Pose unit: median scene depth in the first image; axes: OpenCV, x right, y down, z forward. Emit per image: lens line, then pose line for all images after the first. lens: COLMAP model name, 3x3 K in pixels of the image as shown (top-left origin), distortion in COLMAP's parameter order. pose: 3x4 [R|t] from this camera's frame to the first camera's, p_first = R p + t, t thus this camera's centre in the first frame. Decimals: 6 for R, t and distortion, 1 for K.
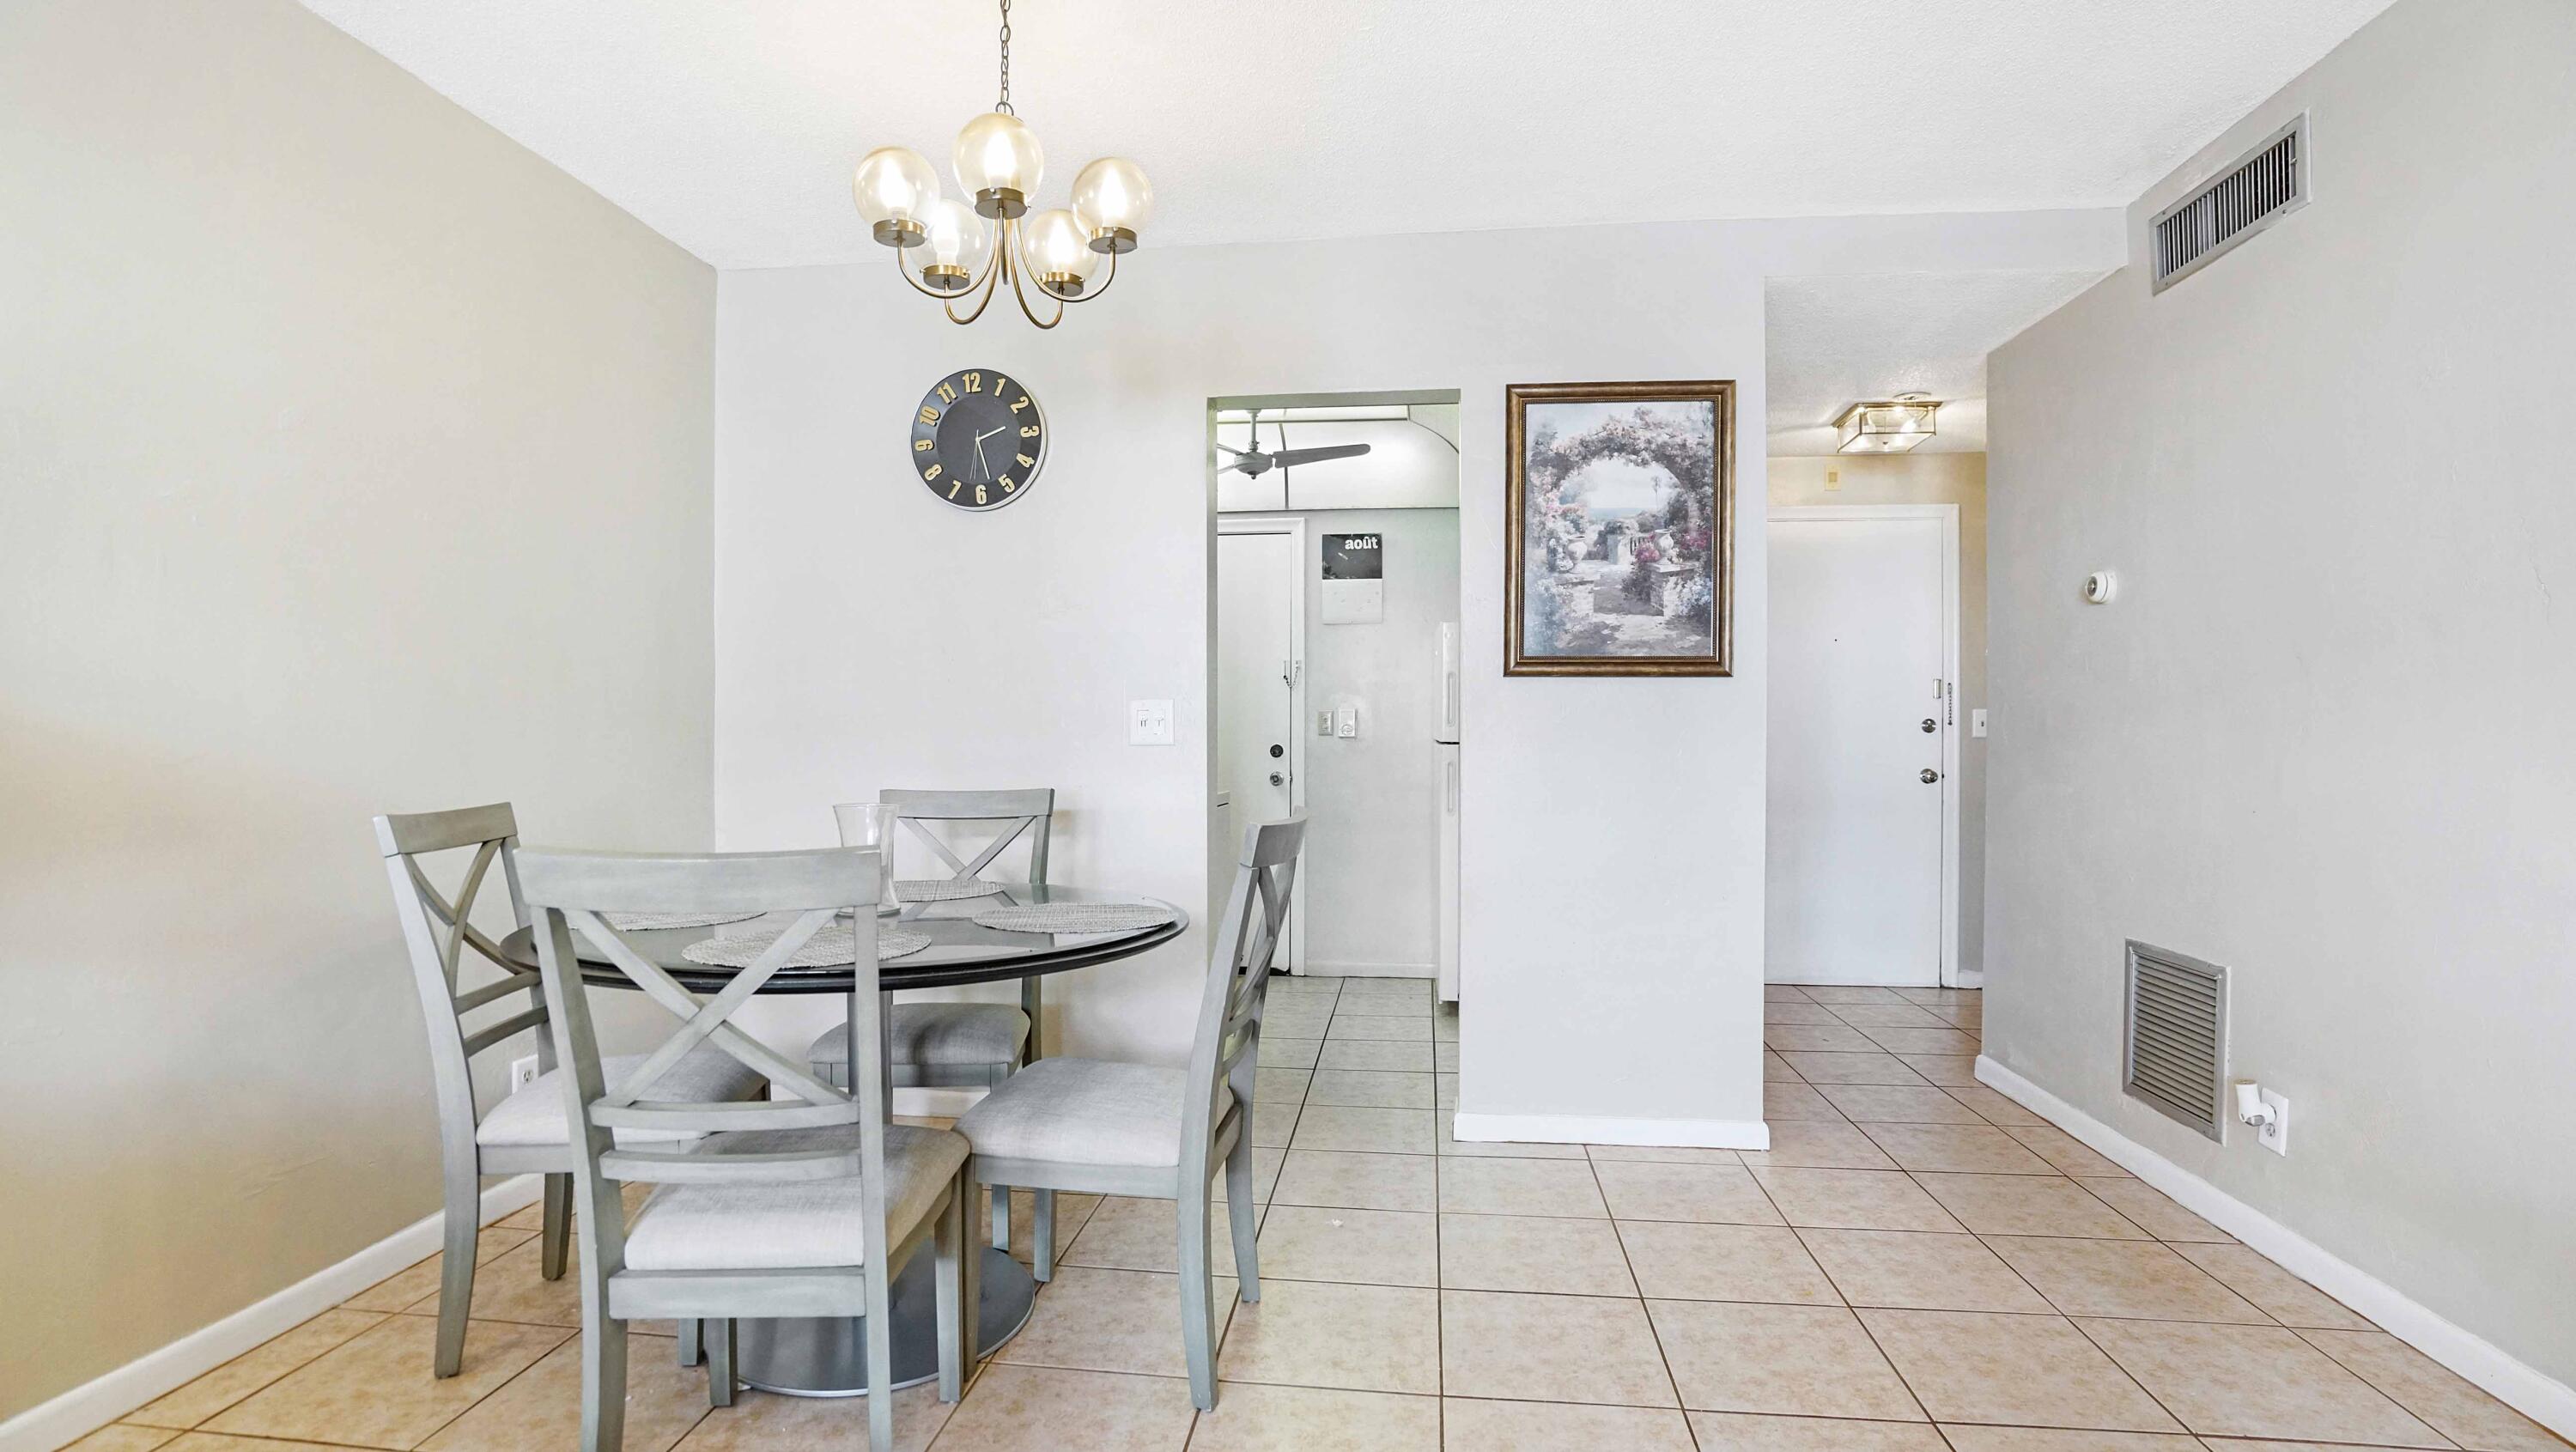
lens RADIAL K [[1161.2, 0, 1292.9], [0, 1161.2, 736.1], [0, 0, 1]] dist [-0.016359, 0.000097]
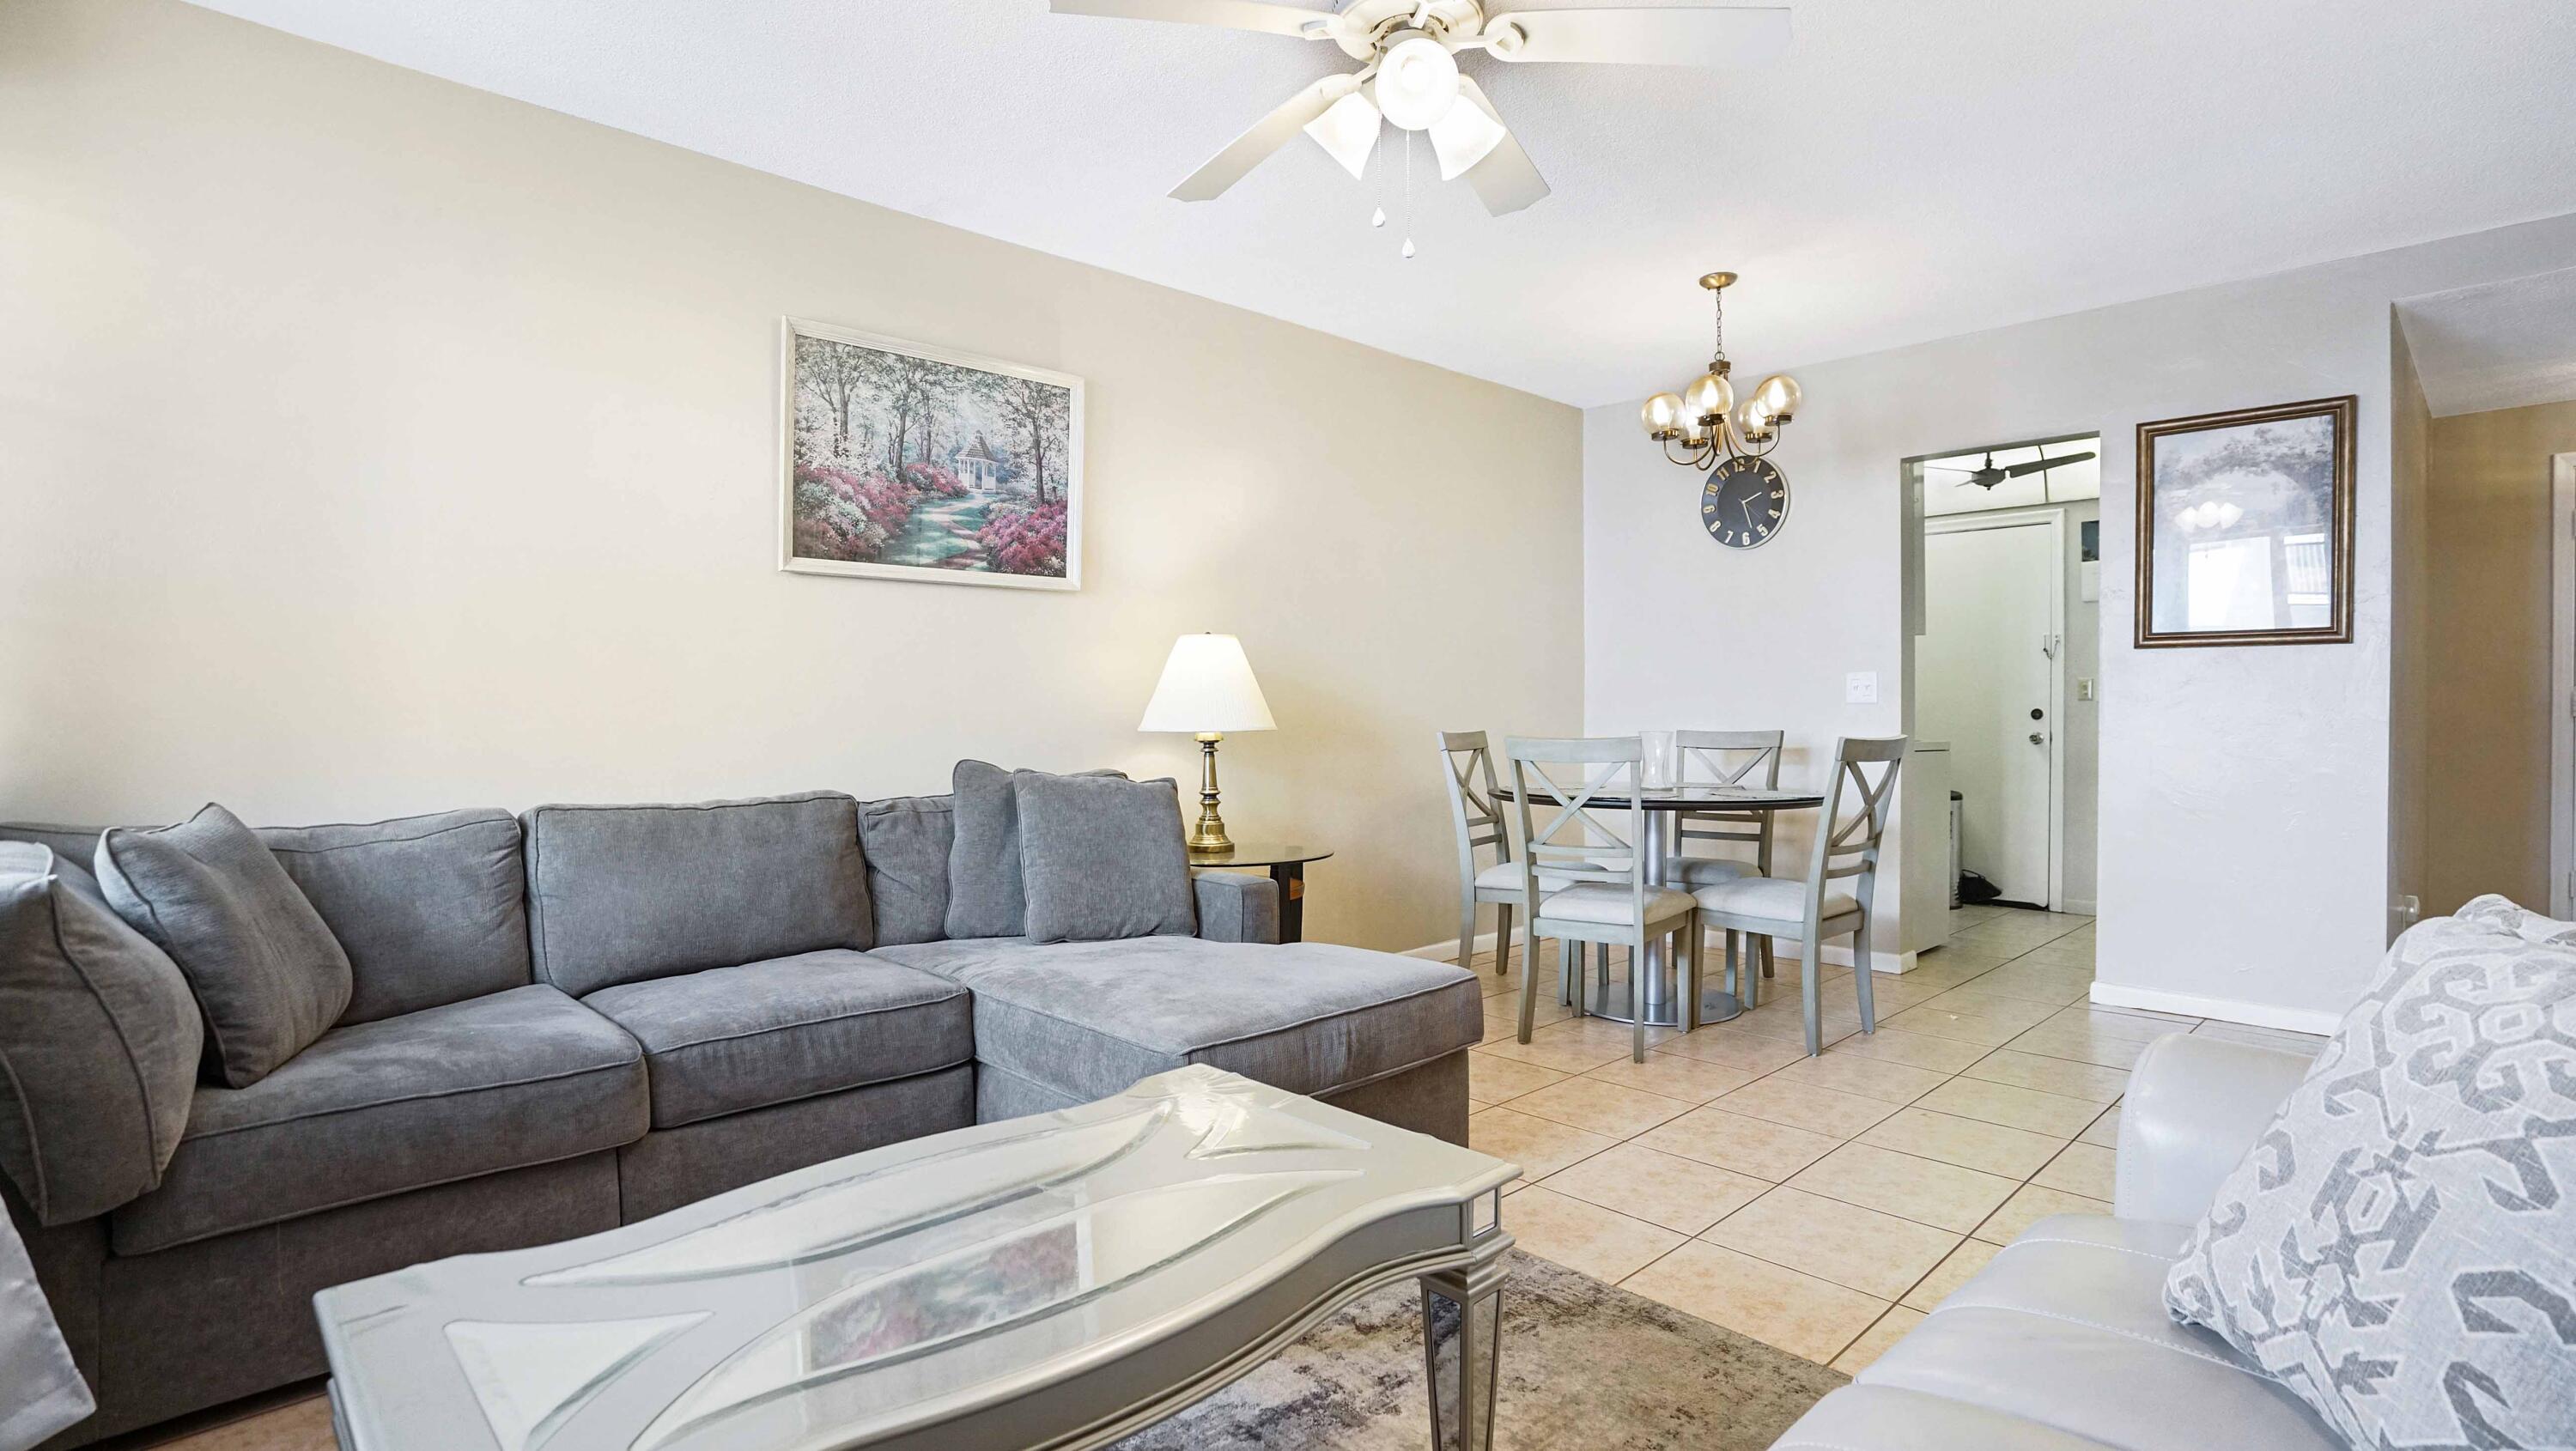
lens RADIAL K [[1203.0, 0, 1288.0], [0, 1203.0, 725.5], [0, 0, 1]] dist [-0.037767, 0.000435]
pose [[0.752095, 0.006400, -0.659024, 0.340864], [-0.000708, 0.999960, 0.008902, 0.023695], [0.659054, -0.006228, 0.752069, -0.621700]]
